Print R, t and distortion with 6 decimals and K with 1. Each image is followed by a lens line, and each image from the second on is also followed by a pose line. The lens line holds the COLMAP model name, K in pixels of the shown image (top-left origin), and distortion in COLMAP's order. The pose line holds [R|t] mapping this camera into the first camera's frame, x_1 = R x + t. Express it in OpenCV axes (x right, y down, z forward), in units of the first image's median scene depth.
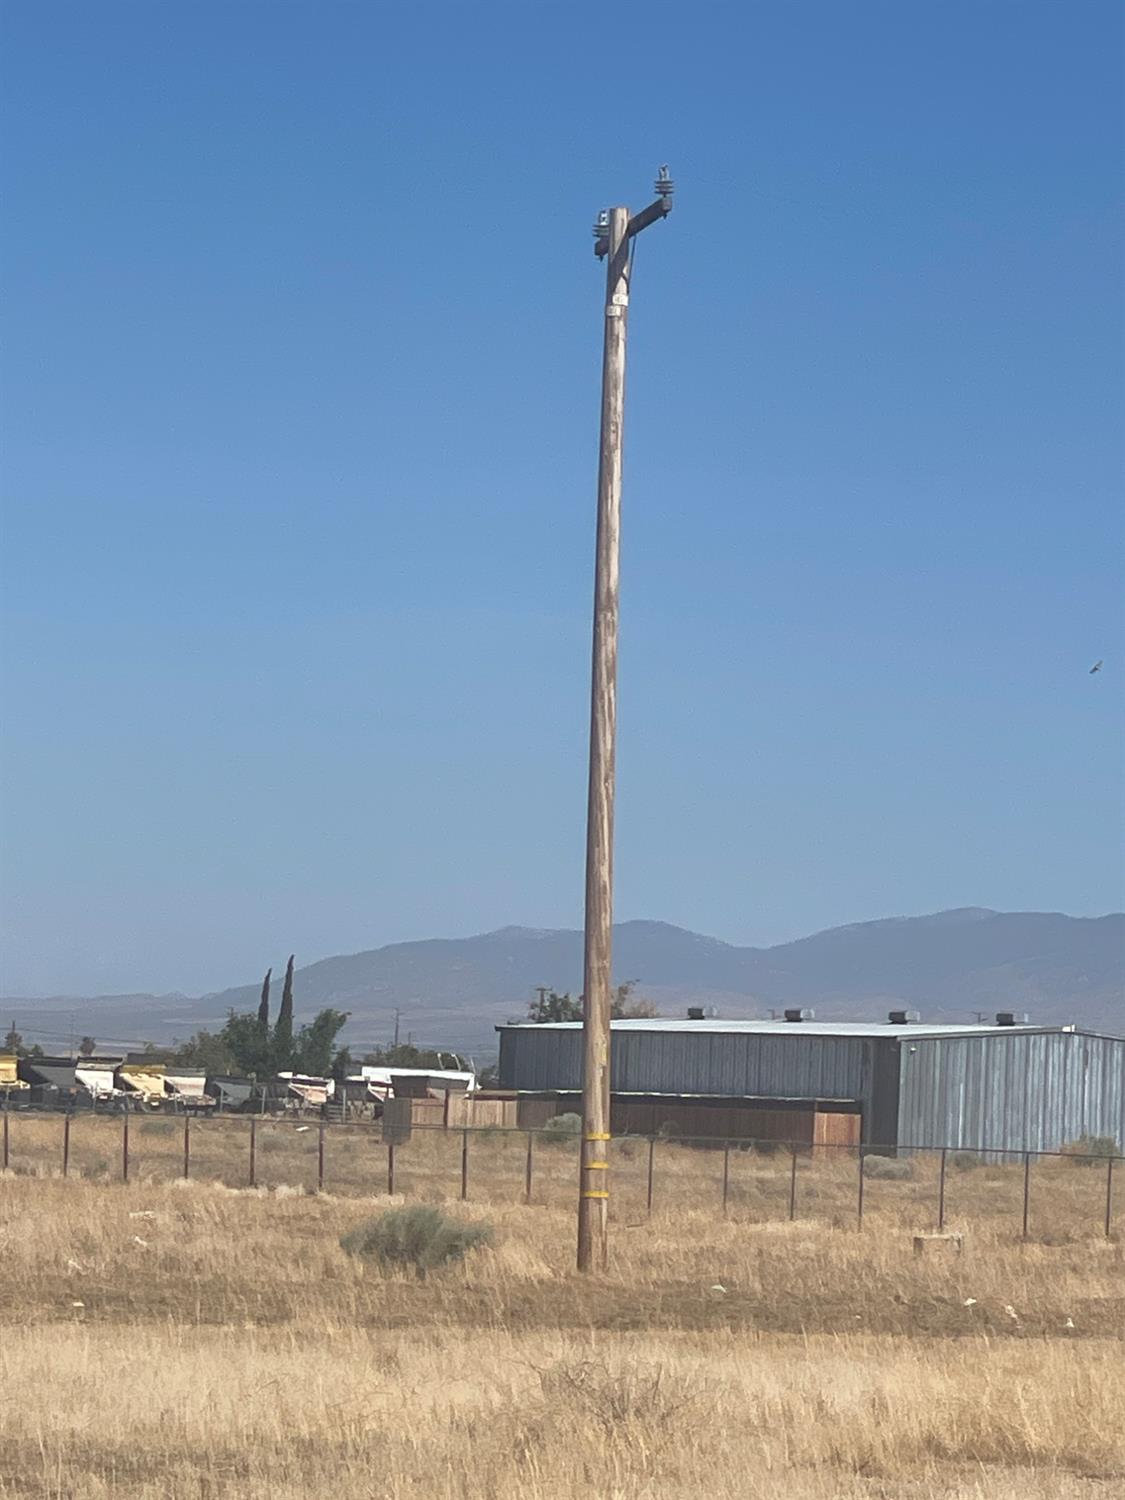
lens RADIAL K [[6214.1, 0, 562.5], [0, 6214.1, 749.5], [0, 0, 1]] dist [-0.012398, 0.000000]
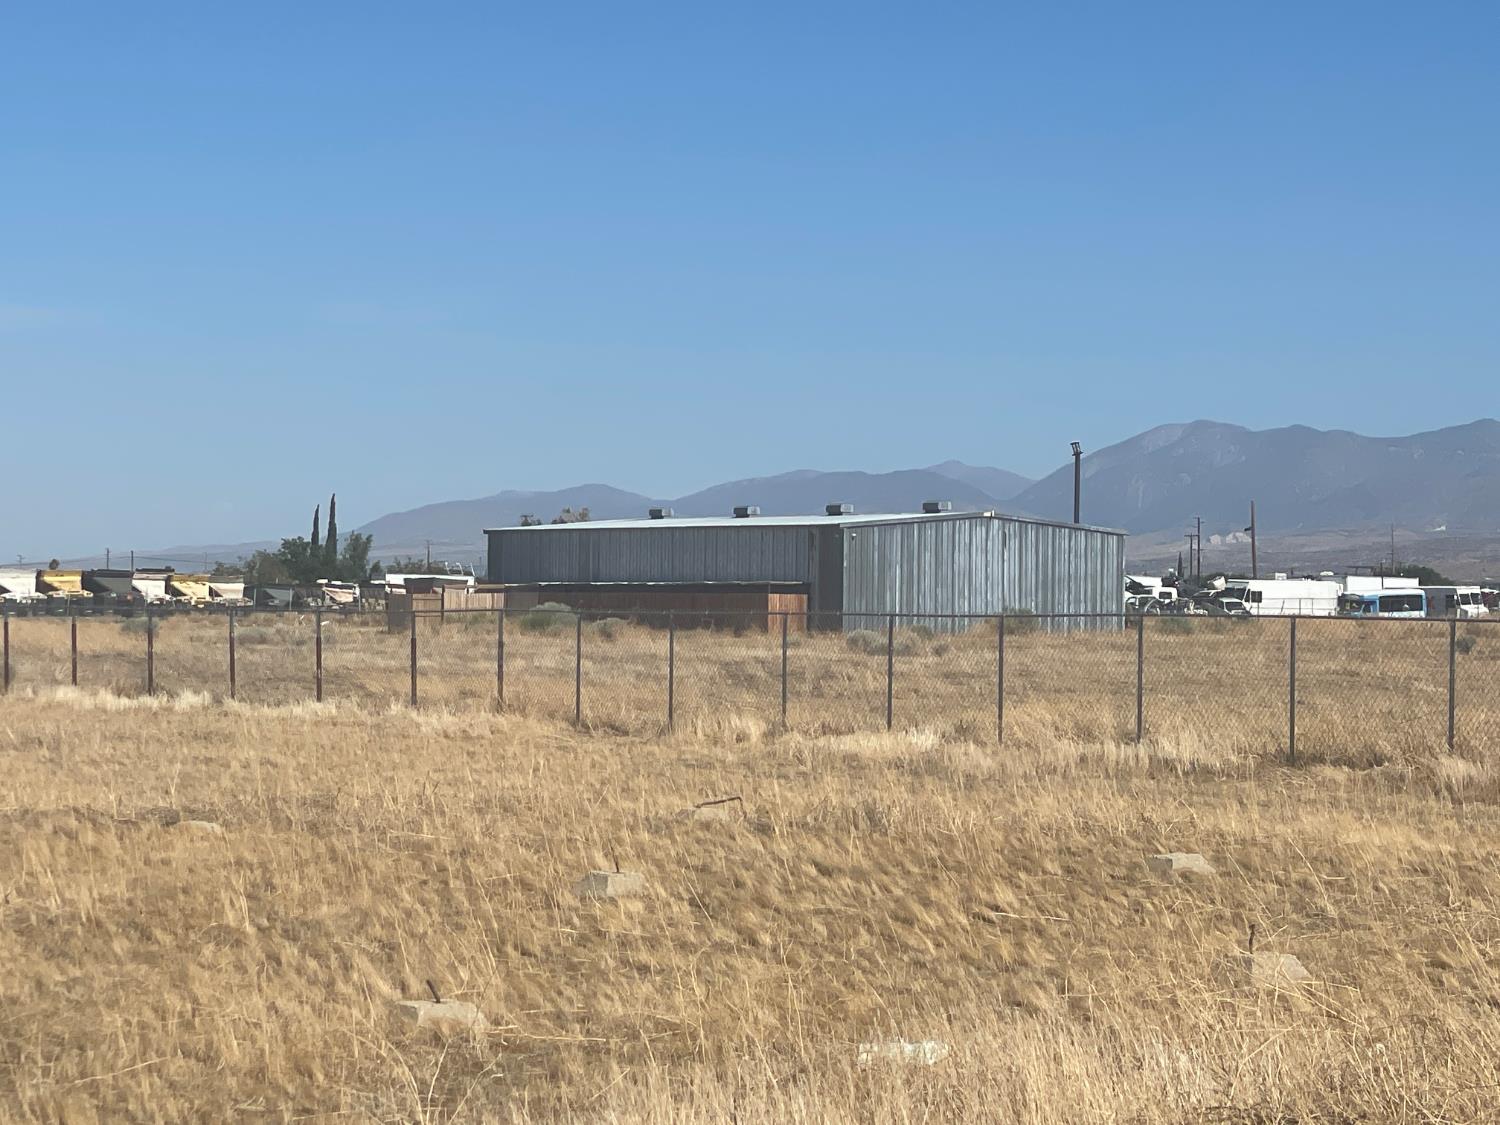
lens RADIAL K [[4006.7, 0, 750.9], [0, 4006.7, 562.9], [0, 0, 1]] dist [0.123980, 0.000000]
pose [[0.998204, -0.029855, 0.051946, -0.000057], [0.027359, 0.998467, 0.048121, 0.016663], [-0.053303, -0.046613, 0.997490, 0.259558]]
